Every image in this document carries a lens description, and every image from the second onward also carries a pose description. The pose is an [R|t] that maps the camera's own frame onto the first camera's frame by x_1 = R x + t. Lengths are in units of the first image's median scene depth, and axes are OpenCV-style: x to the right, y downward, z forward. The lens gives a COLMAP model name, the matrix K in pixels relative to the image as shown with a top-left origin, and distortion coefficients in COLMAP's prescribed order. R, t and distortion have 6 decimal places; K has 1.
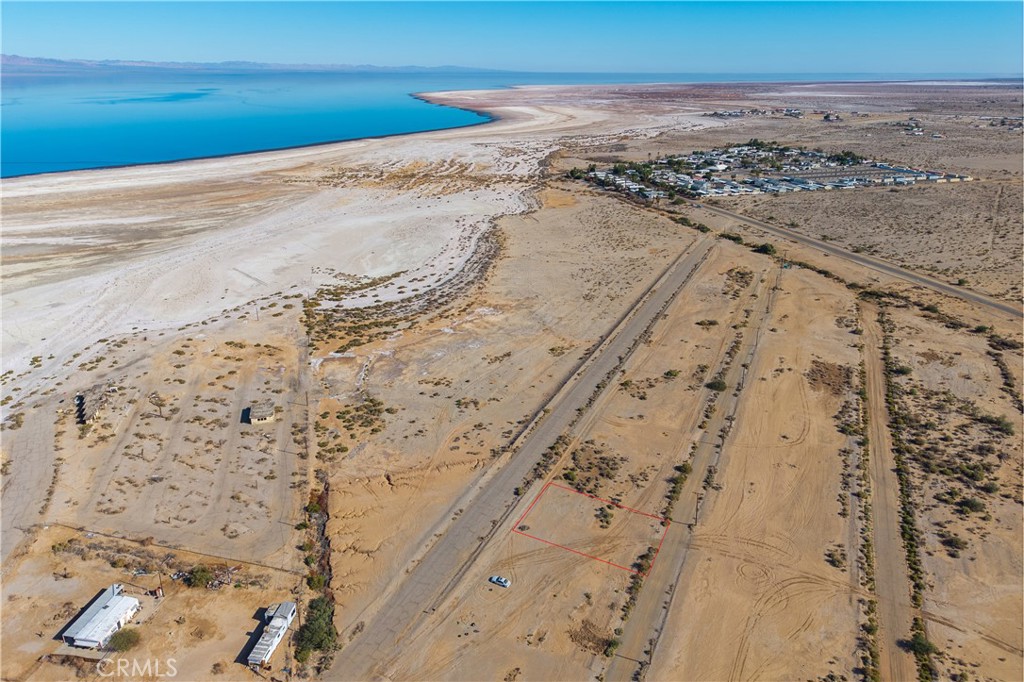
lens RADIAL K [[684.5, 0, 510.1], [0, 684.5, 313.0], [0, 0, 1]] dist [0.036814, -0.038647]
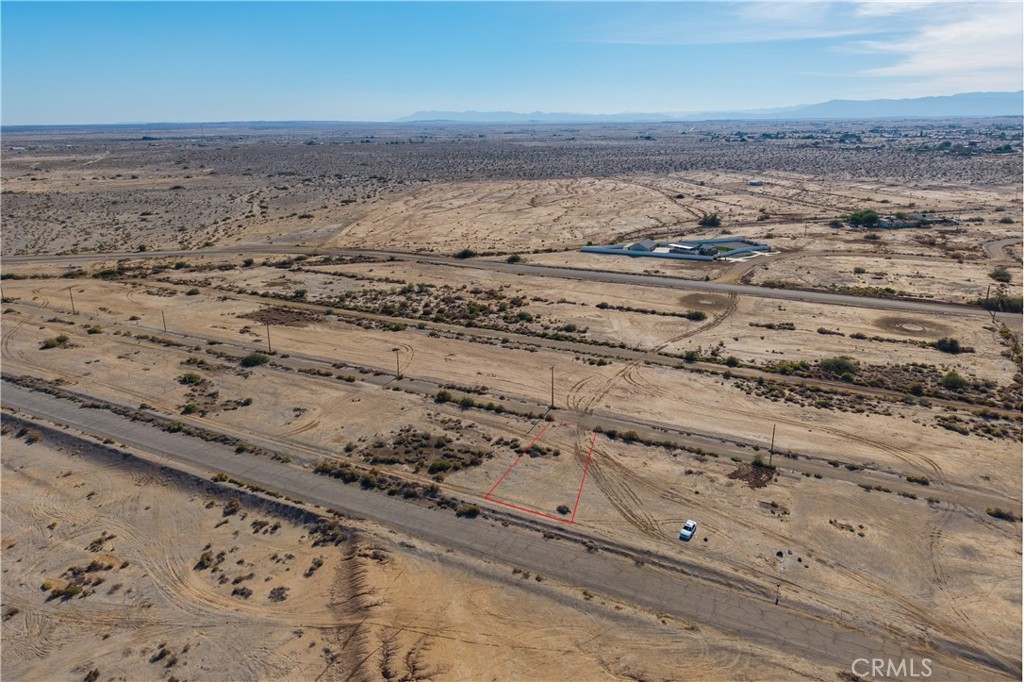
lens RADIAL K [[684.5, 0, 510.1], [0, 684.5, 313.0], [0, 0, 1]] dist [0.036814, -0.038647]
pose [[0.041677, -0.267435, 0.962674, -0.461141], [0.338981, 0.910147, 0.238167, -0.030282], [-0.939870, 0.316402, 0.128587, 0.725769]]
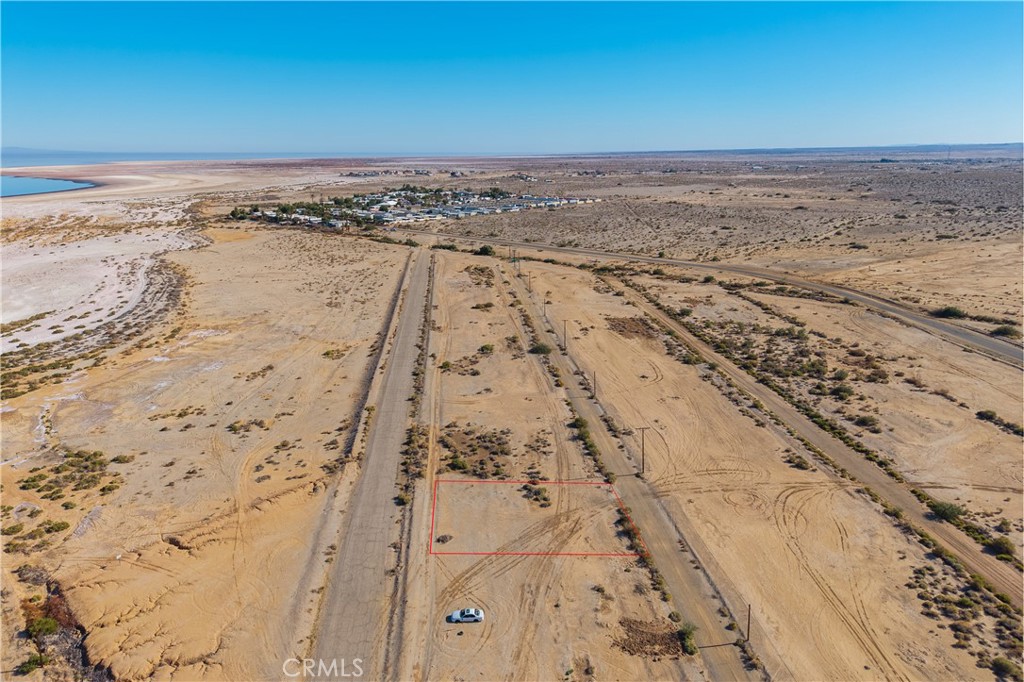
lens RADIAL K [[684.5, 0, 510.1], [0, 684.5, 313.0], [0, 0, 1]] dist [0.036814, -0.038647]
pose [[0.862645, -0.122502, 0.490751, -0.176781], [0.174901, 0.982622, -0.062160, 0.123730], [-0.474608, 0.139455, 0.869080, 0.300450]]
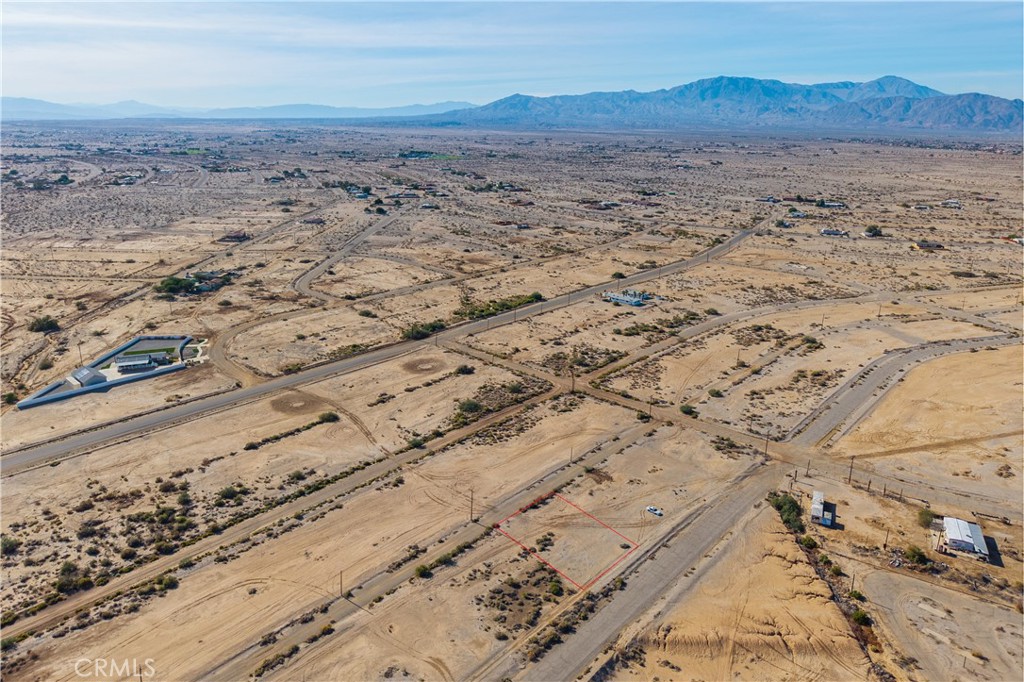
lens RADIAL K [[684.5, 0, 510.1], [0, 684.5, 313.0], [0, 0, 1]] dist [0.036814, -0.038647]
pose [[-0.956743, -0.085395, 0.278121, -0.060501], [0.088458, 0.825314, 0.557703, -0.477789], [-0.277162, 0.558180, -0.782059, 1.351333]]
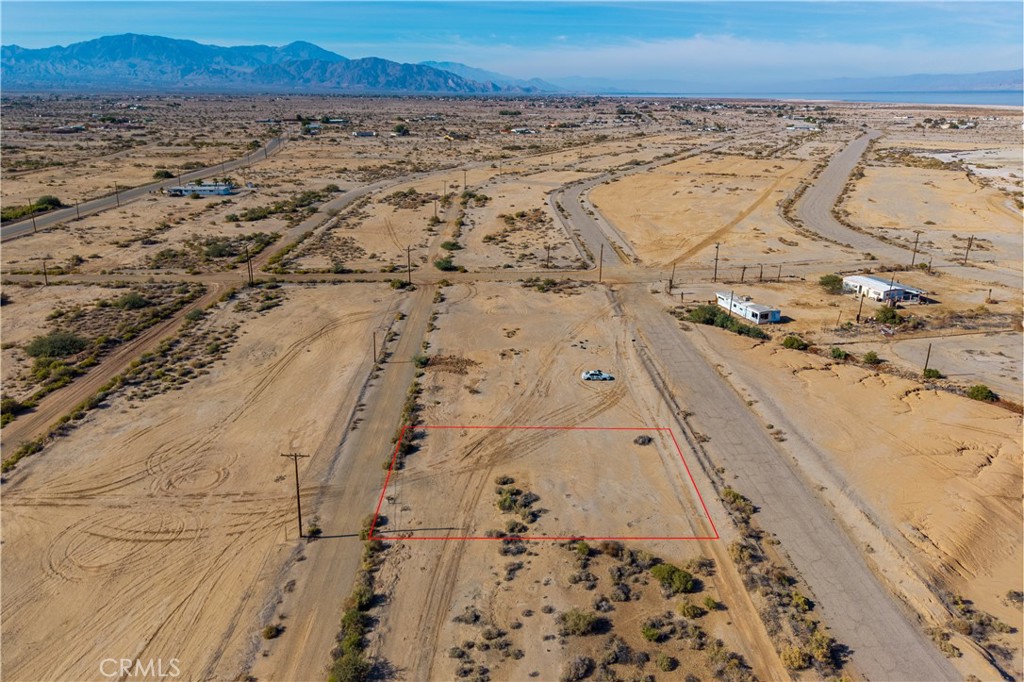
lens RADIAL K [[684.5, 0, 510.1], [0, 684.5, 313.0], [0, 0, 1]] dist [0.036814, -0.038647]
pose [[-0.894284, 0.140055, -0.425019, 0.252954], [-0.146466, 0.805844, 0.573727, -0.035718], [0.422853, 0.575326, -0.700140, 1.015540]]
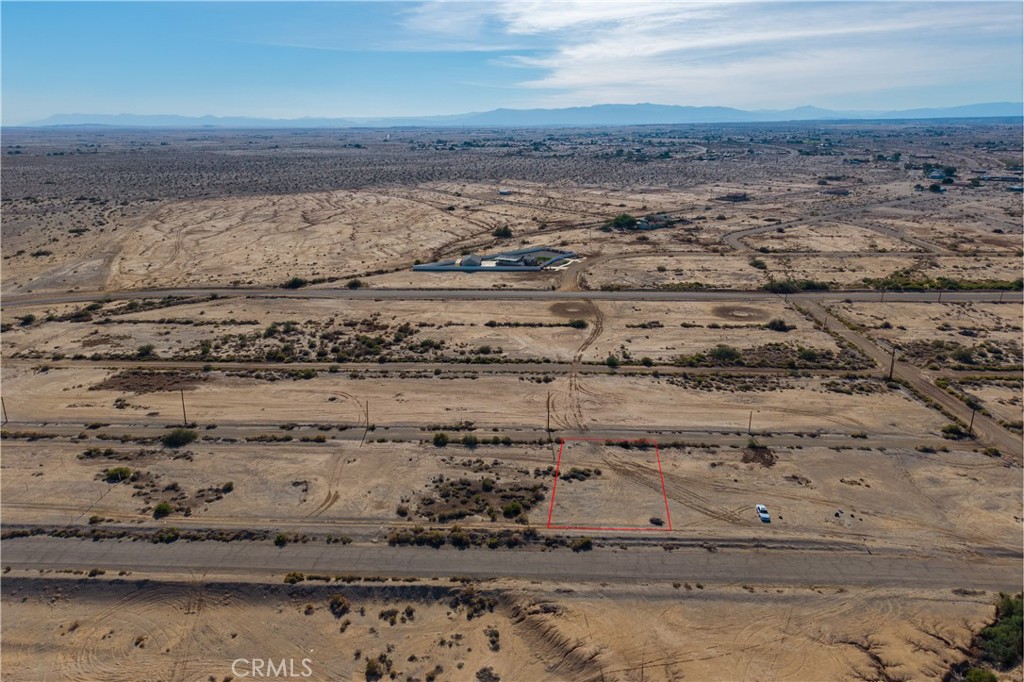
lens RADIAL K [[684.5, 0, 510.1], [0, 684.5, 313.0], [0, 0, 1]] dist [0.036814, -0.038647]
pose [[-0.386591, -0.240696, 0.890288, -0.414079], [0.310034, 0.875242, 0.371254, -0.159521], [-0.868577, 0.419543, -0.263737, 0.992278]]
